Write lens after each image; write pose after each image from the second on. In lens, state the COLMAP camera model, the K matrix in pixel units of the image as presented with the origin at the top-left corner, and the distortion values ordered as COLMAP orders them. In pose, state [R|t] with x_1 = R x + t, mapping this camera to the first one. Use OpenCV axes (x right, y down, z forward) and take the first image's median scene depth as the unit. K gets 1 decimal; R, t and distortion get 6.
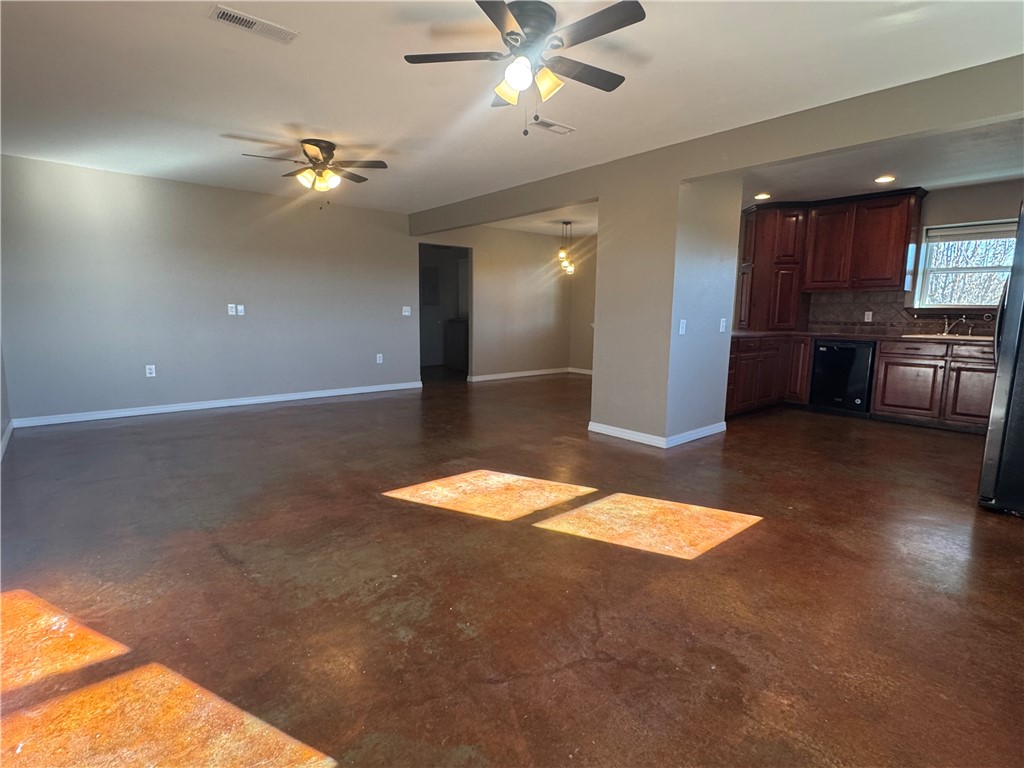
lens RADIAL K [[513.5, 0, 515.3], [0, 513.5, 384.1], [0, 0, 1]] dist [-0.000805, -0.001576]
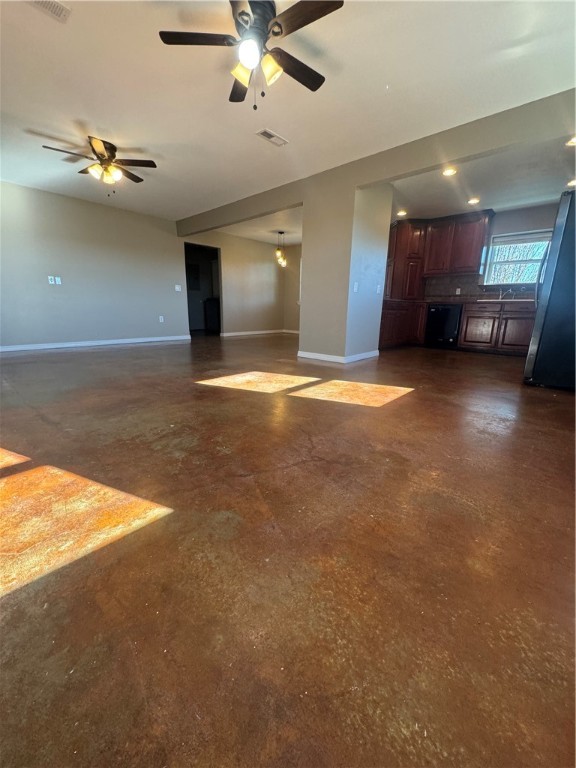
lens RADIAL K [[303.0, 0, 289.4], [0, 303.0, 384.7], [0, 0, 1]] dist [-0.002328, -0.000337]
pose [[0.991767, -0.026207, 0.125342, -0.006310], [0.012729, 0.994162, 0.107144, 0.105623], [-0.127418, -0.104666, 0.986311, 0.077060]]
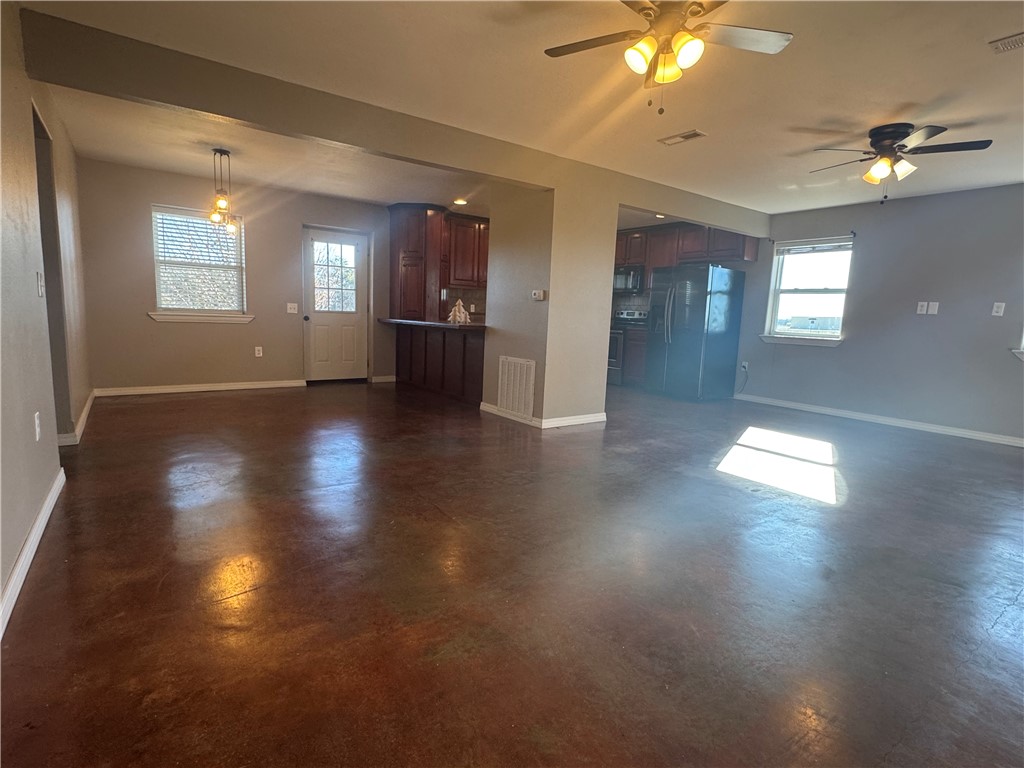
lens RADIAL K [[513.5, 0, 505.5], [0, 513.5, 402.5], [0, 0, 1]] dist [-0.000805, -0.001576]
pose [[0.095874, -0.183213, 0.978387, -1.140794], [0.102270, 0.979526, 0.173405, -0.192778], [-0.990126, 0.083435, 0.112648, 1.330863]]
